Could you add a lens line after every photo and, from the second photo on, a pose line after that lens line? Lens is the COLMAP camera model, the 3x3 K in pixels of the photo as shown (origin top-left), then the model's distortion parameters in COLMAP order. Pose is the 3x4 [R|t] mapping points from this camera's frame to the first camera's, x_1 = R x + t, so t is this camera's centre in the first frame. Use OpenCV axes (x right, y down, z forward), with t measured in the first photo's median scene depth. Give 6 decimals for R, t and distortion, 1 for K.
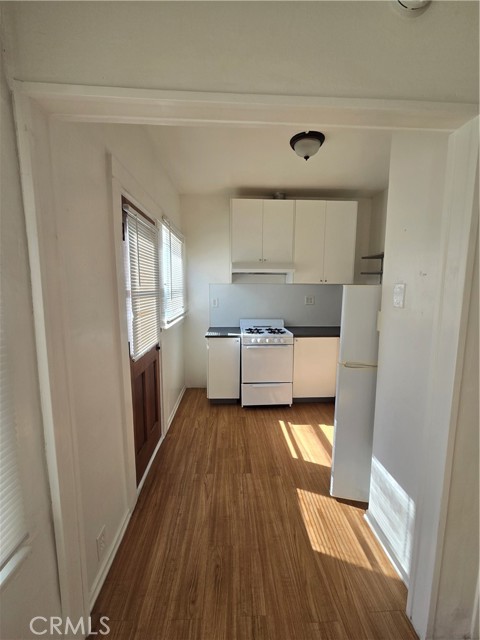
lens RADIAL K [[265.5, 0, 236.6], [0, 265.5, 318.6], [0, 0, 1]] dist [0.002656, -0.000574]
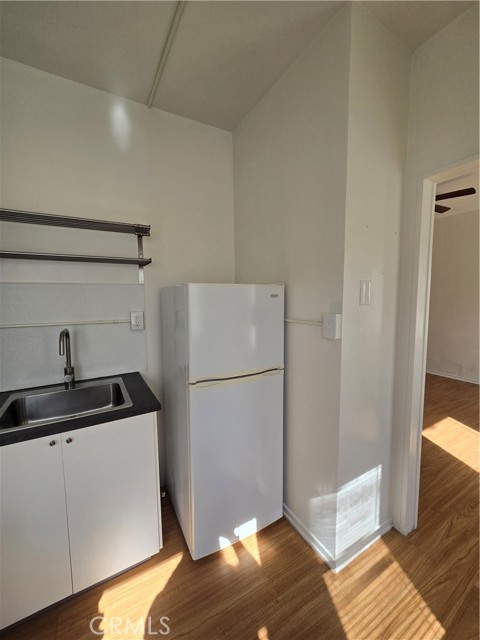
lens RADIAL K [[265.5, 0, 243.3], [0, 265.5, 316.7], [0, 0, 1]] dist [0.002656, -0.000574]
pose [[-0.481690, -0.072667, 0.873324, -0.014412], [0.114422, 0.982810, 0.144887, -0.085600], [-0.868840, 0.169718, -0.465095, 0.802830]]
